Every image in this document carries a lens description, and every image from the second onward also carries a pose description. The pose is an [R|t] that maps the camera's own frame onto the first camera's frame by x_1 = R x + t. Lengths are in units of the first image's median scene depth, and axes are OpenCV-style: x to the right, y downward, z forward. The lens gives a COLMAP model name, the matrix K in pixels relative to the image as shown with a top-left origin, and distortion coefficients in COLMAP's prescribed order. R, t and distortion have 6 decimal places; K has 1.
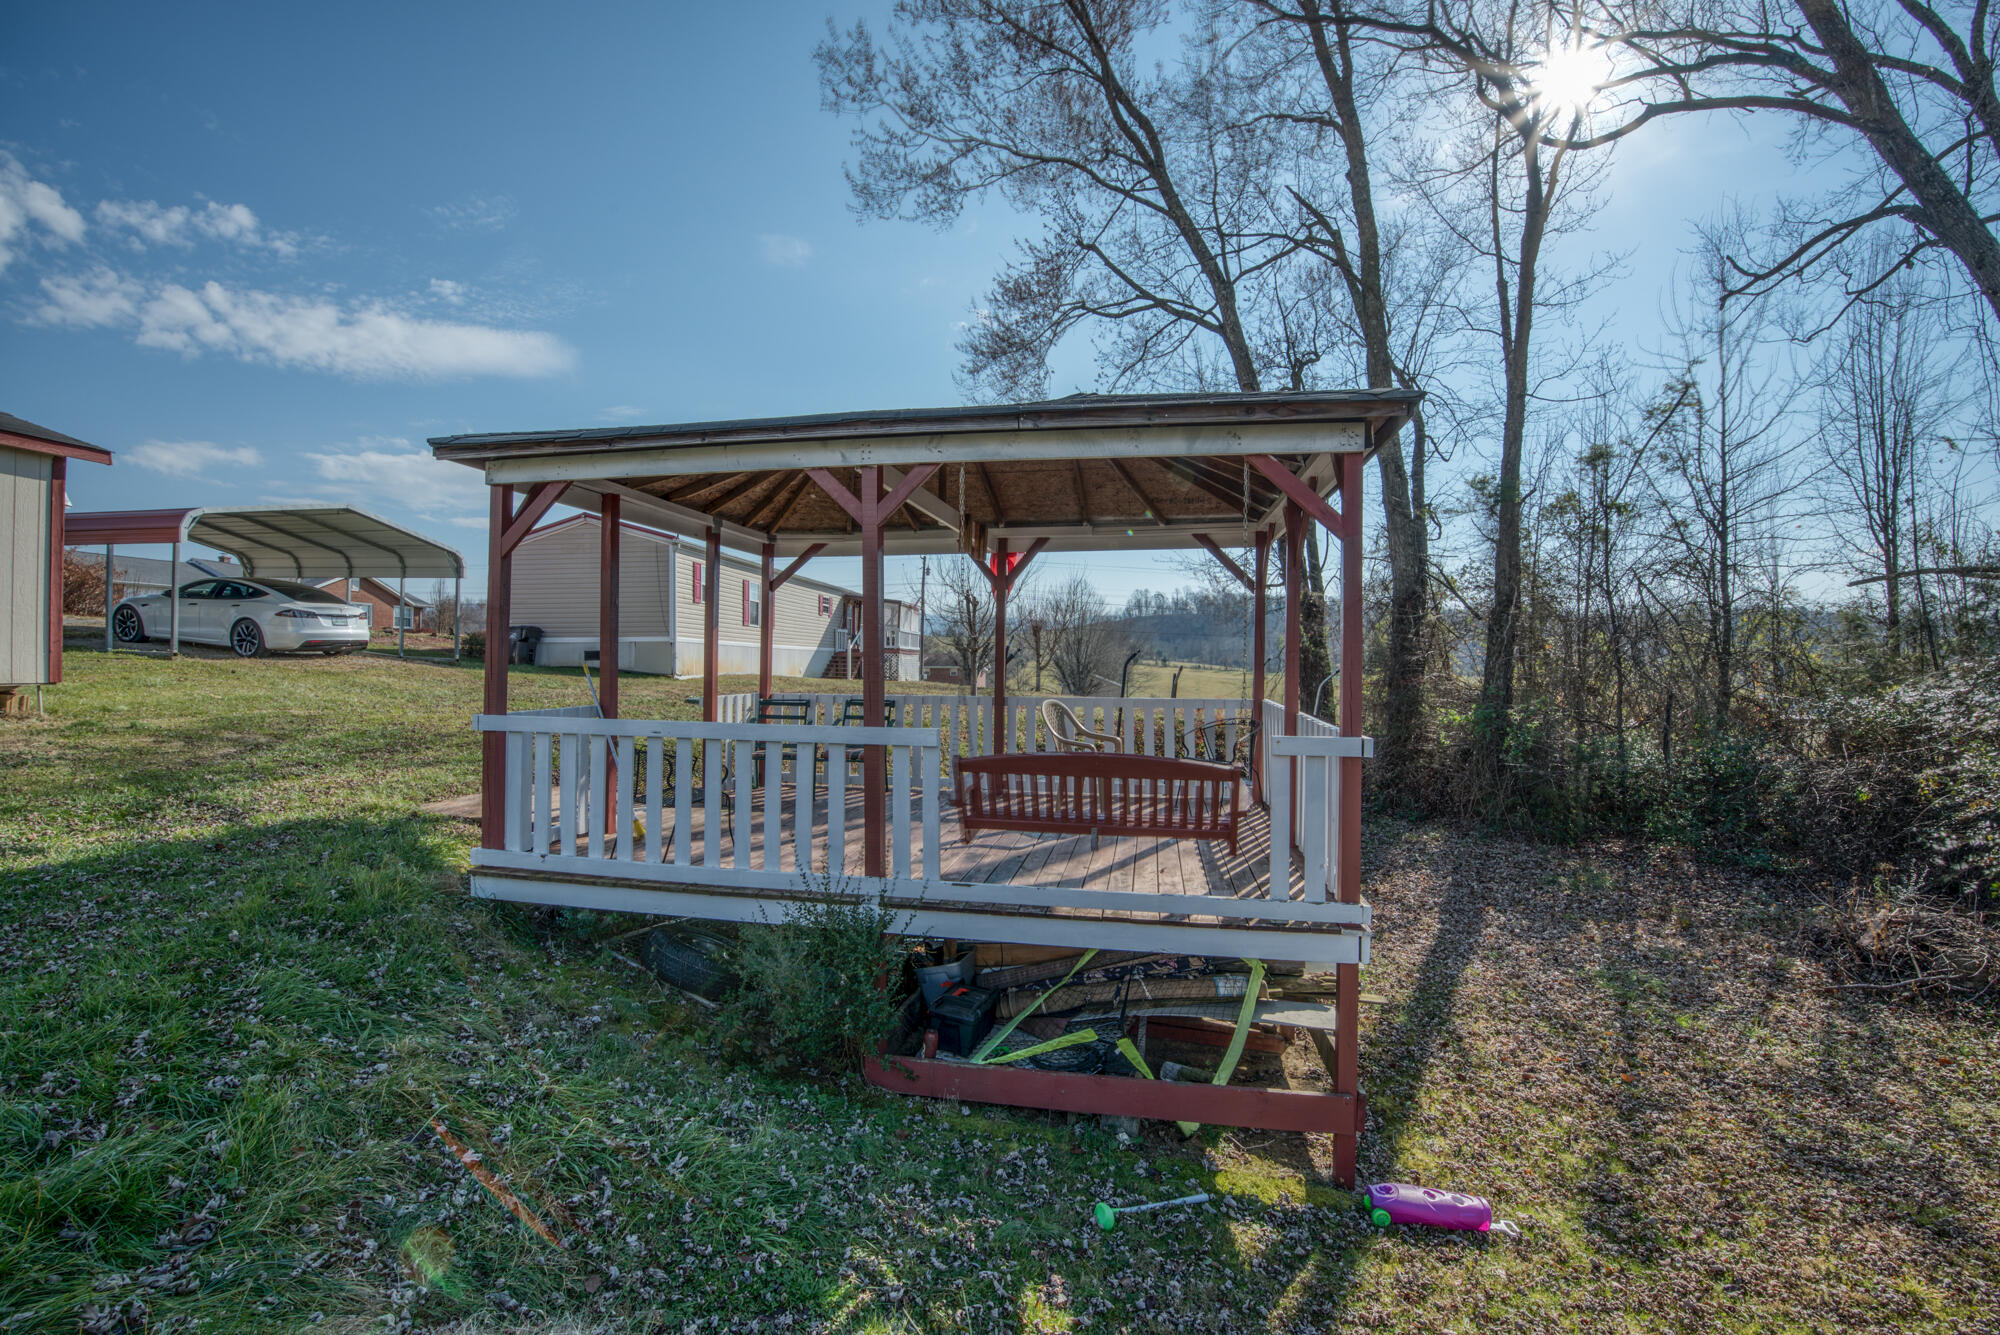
lens RADIAL K [[852.8, 0, 997.0], [0, 852.8, 670.1], [0, 0, 1]] dist [-0.047401, -0.001969]
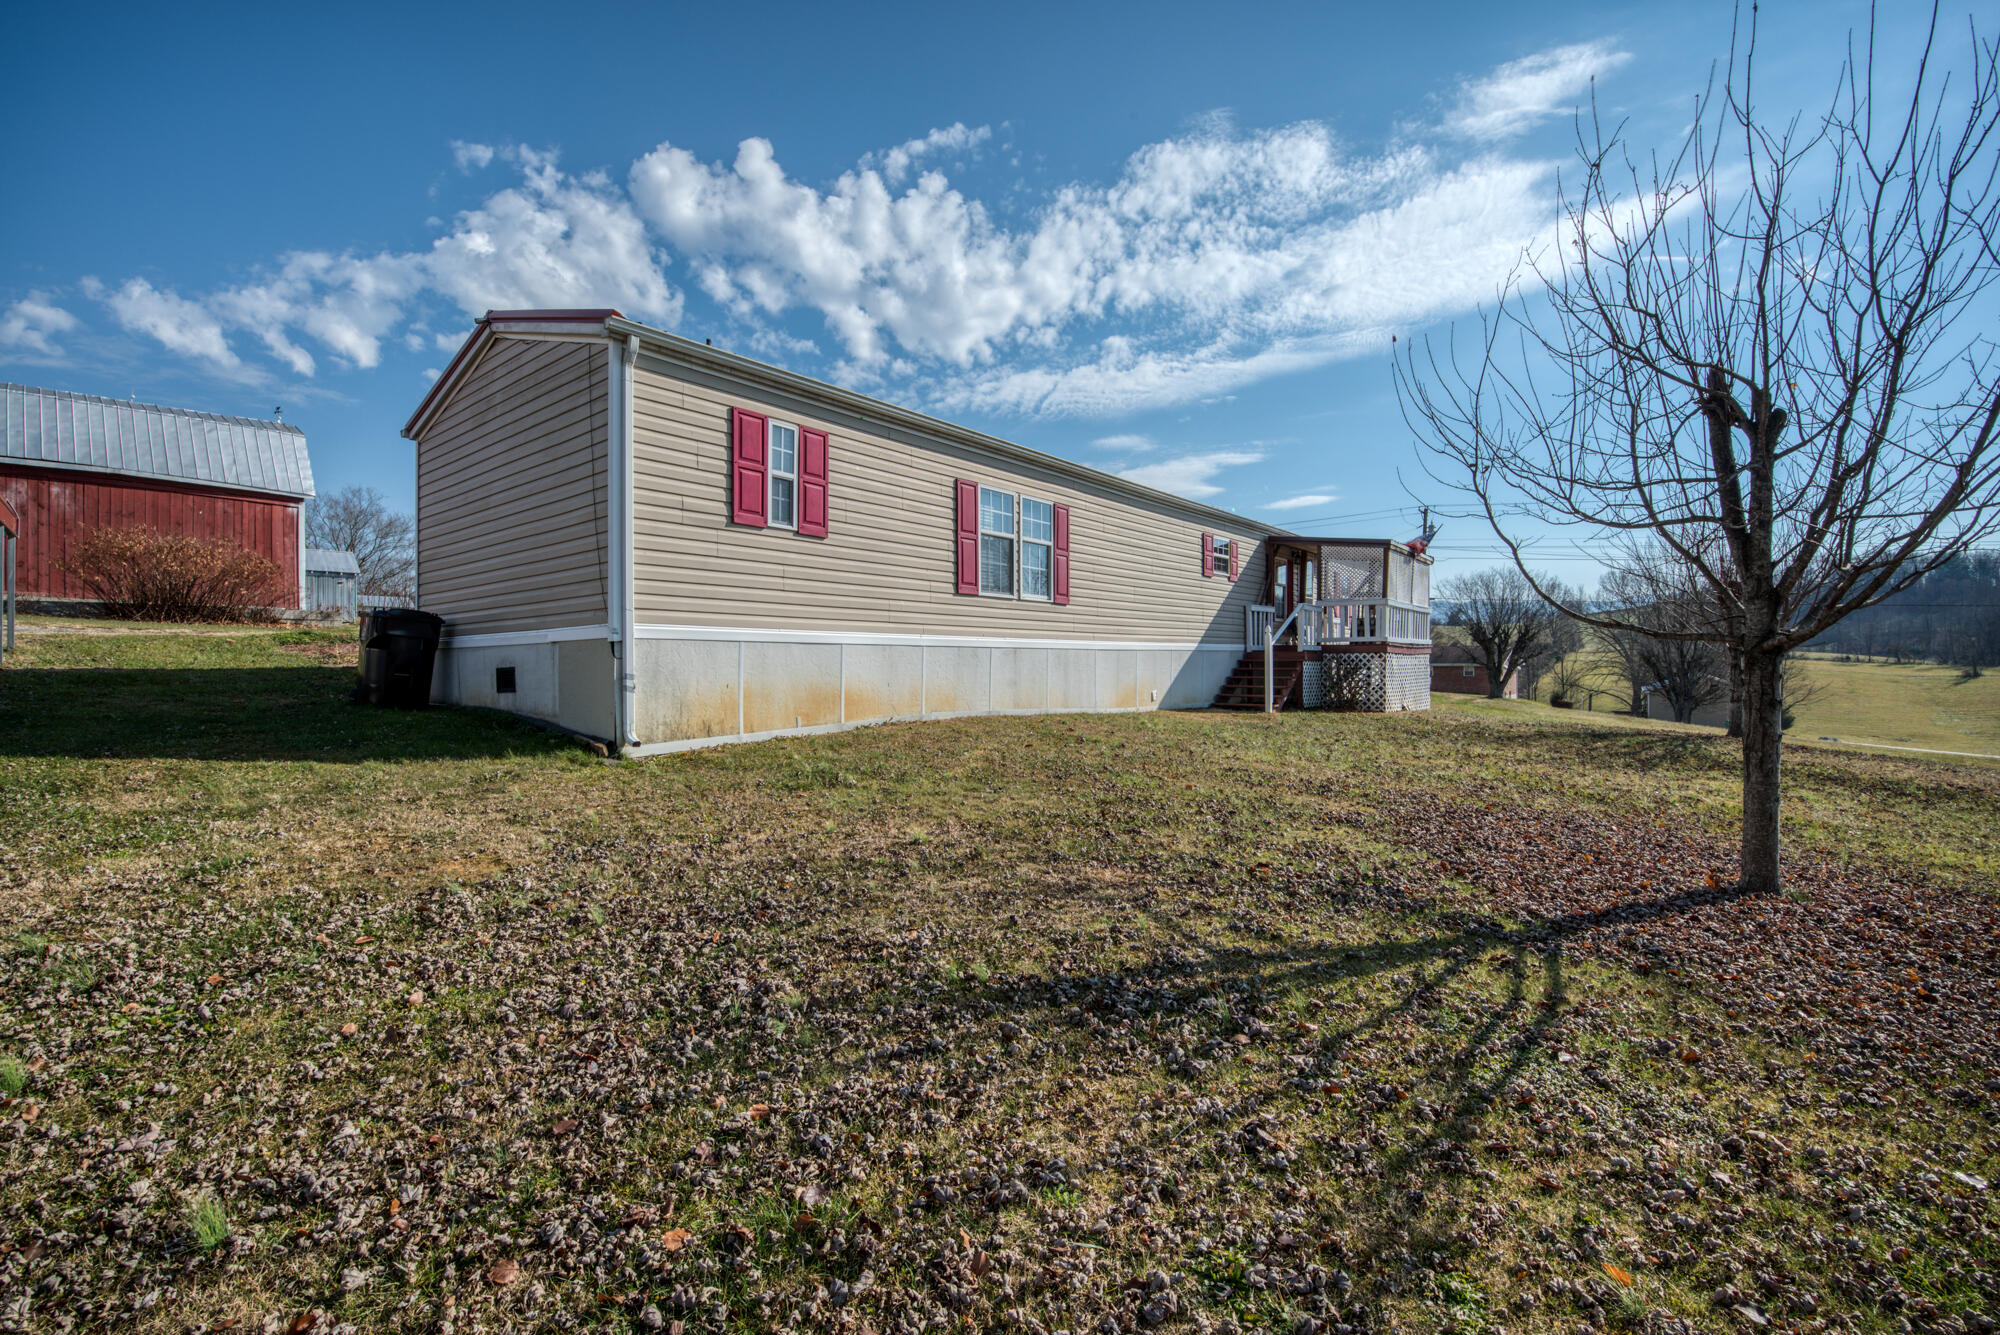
lens RADIAL K [[852.8, 0, 966.6], [0, 852.8, 668.7], [0, 0, 1]] dist [-0.047401, -0.001969]
pose [[0.840659, -0.003451, -0.541553, -0.061385], [0.006216, 0.999975, 0.003276, -0.014764], [0.541528, -0.006120, 0.840660, 0.513863]]
